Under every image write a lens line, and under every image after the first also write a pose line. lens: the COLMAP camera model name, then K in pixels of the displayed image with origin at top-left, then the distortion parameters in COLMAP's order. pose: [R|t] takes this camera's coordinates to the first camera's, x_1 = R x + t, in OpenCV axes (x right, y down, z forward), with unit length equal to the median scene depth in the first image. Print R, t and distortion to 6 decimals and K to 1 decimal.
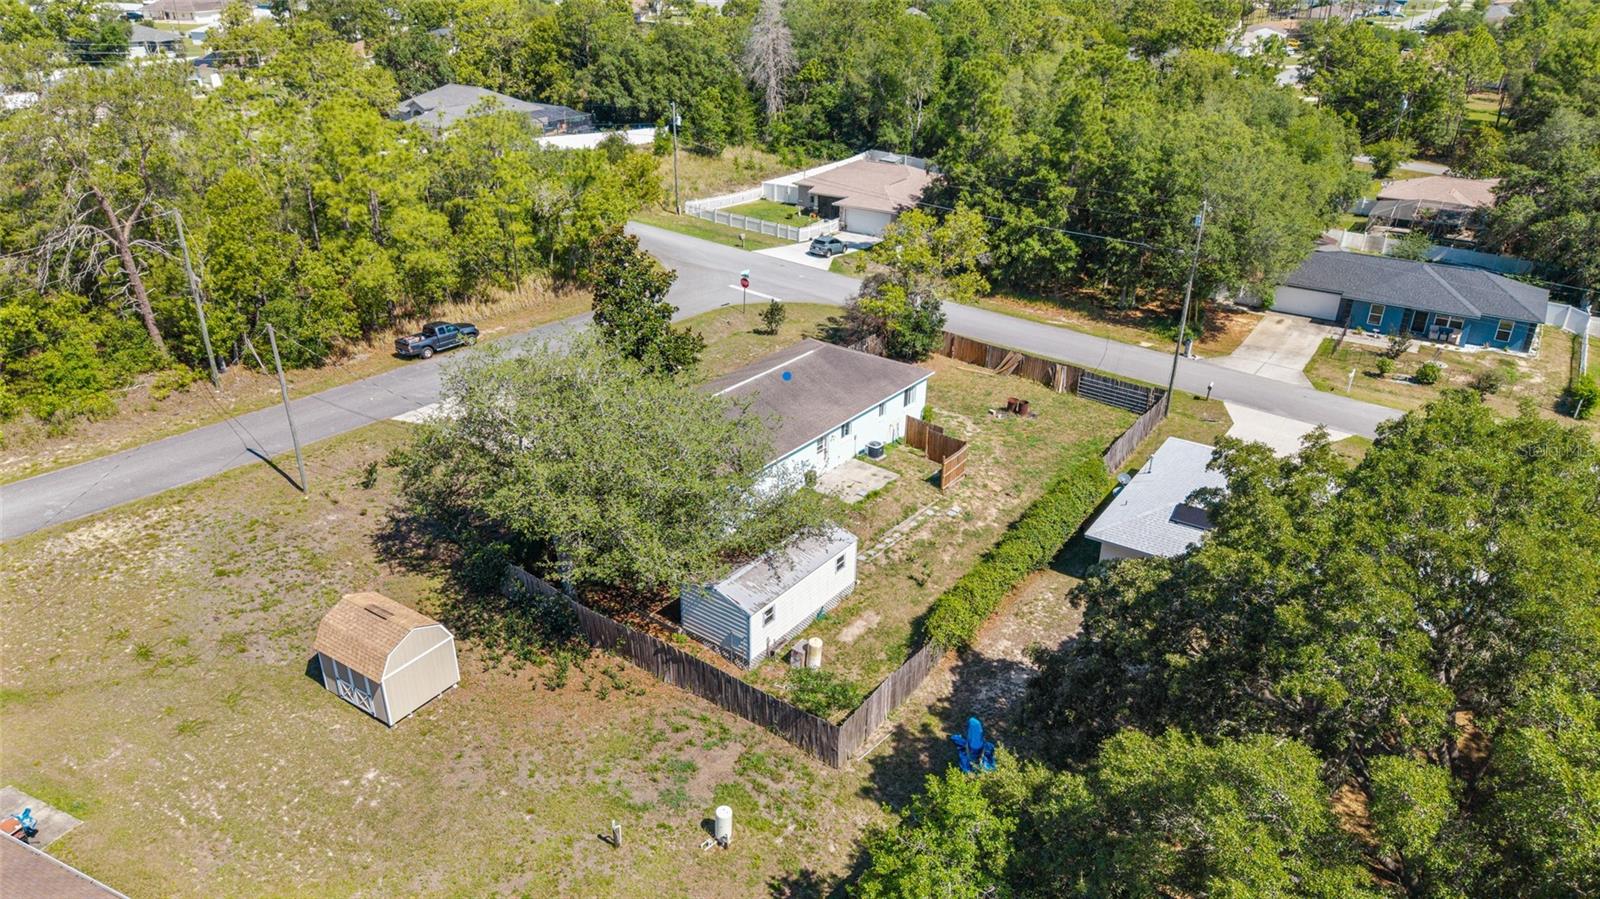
lens RADIAL K [[1077.5, 0, 795.6], [0, 1077.5, 445.6], [0, 0, 1]] dist [0.008623, -0.024998]
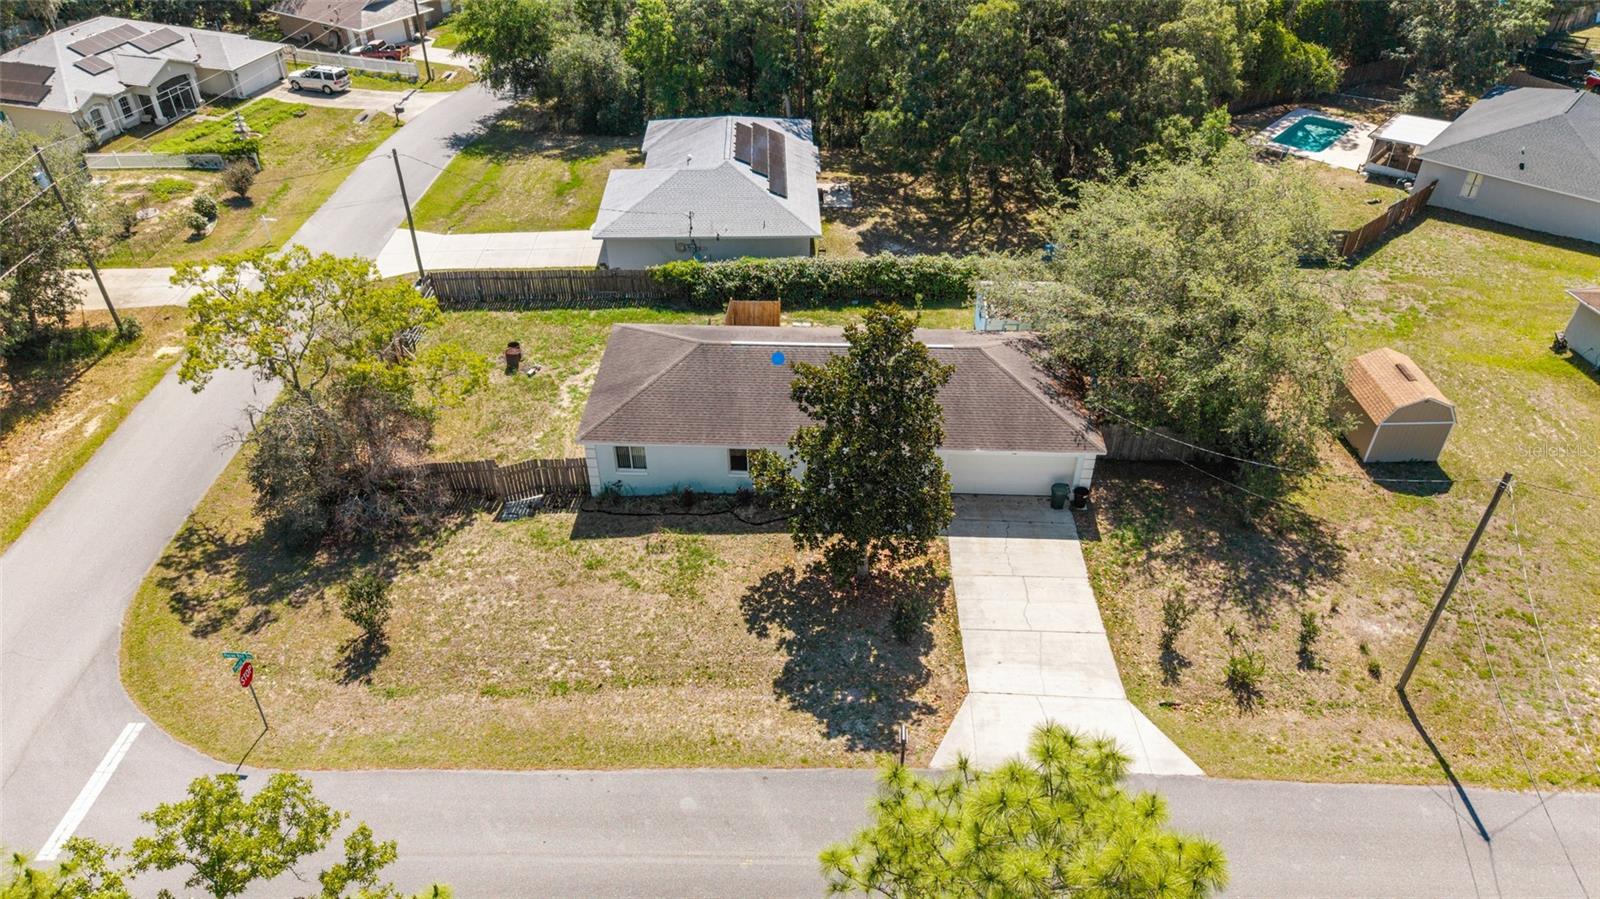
lens RADIAL K [[1077.5, 0, 799.5], [0, 1077.5, 459.5], [0, 0, 1]] dist [0.008623, -0.024998]
pose [[-0.578538, -0.501912, 0.642946, -0.392410], [0.343854, 0.564709, 0.750245, -0.434135], [-0.739634, 0.655125, -0.154121, 0.847095]]
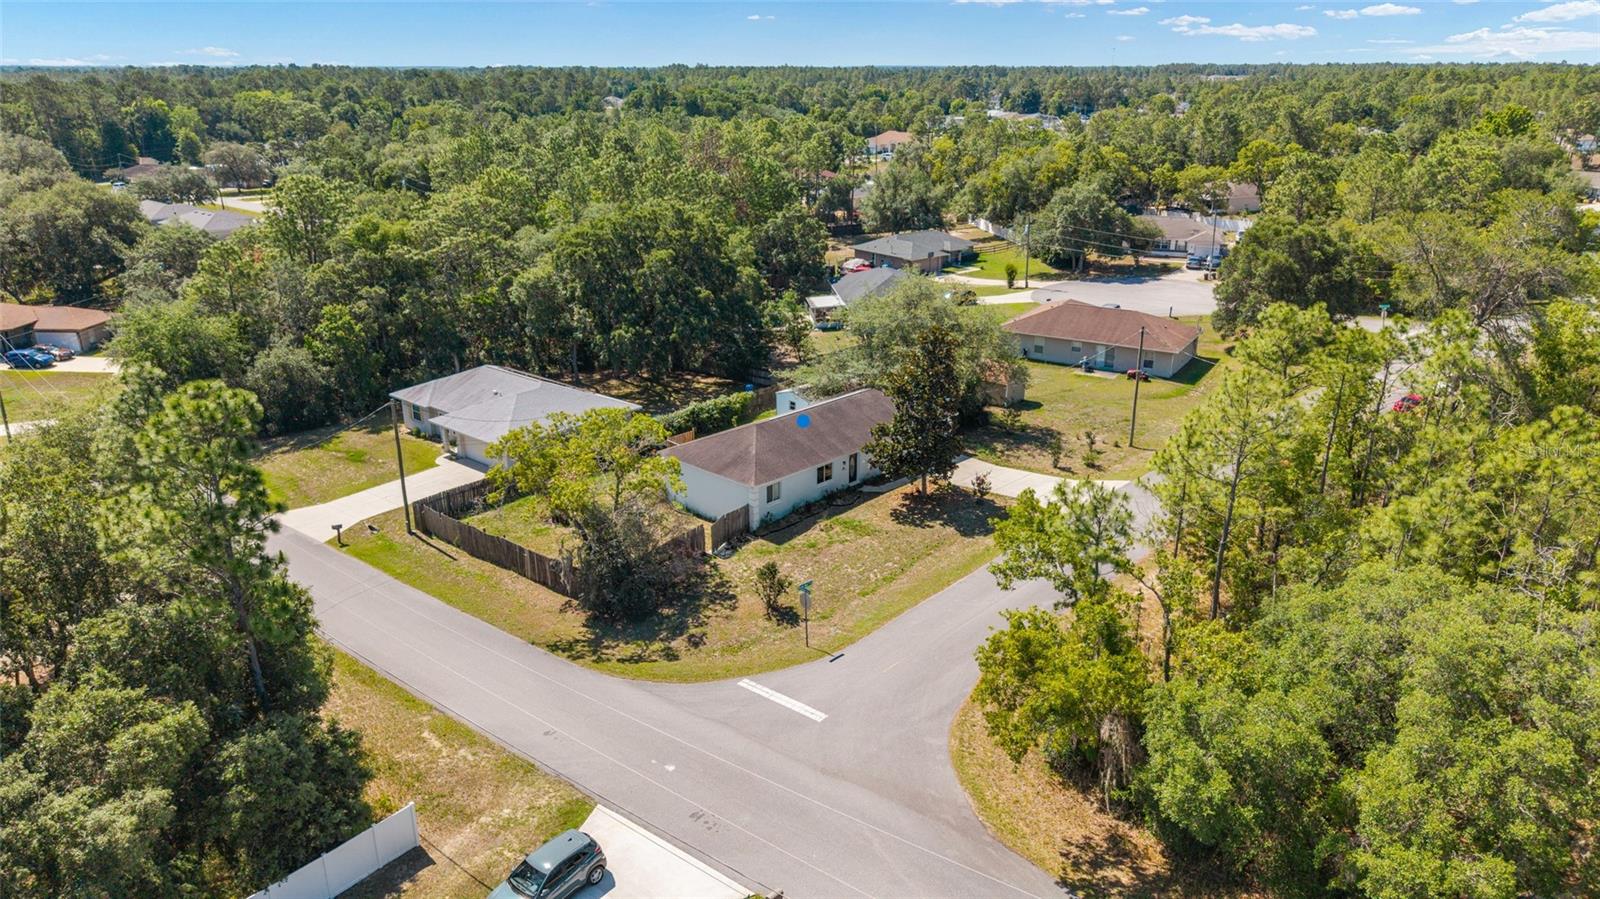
lens RADIAL K [[1077.5, 0, 808.1], [0, 1077.5, 449.1], [0, 0, 1]] dist [0.008623, -0.024998]
pose [[-0.993367, -0.050824, 0.103142, -0.110672], [0.037098, 0.707379, 0.705860, -0.673066], [-0.108835, 0.705005, -0.700802, 1.382527]]
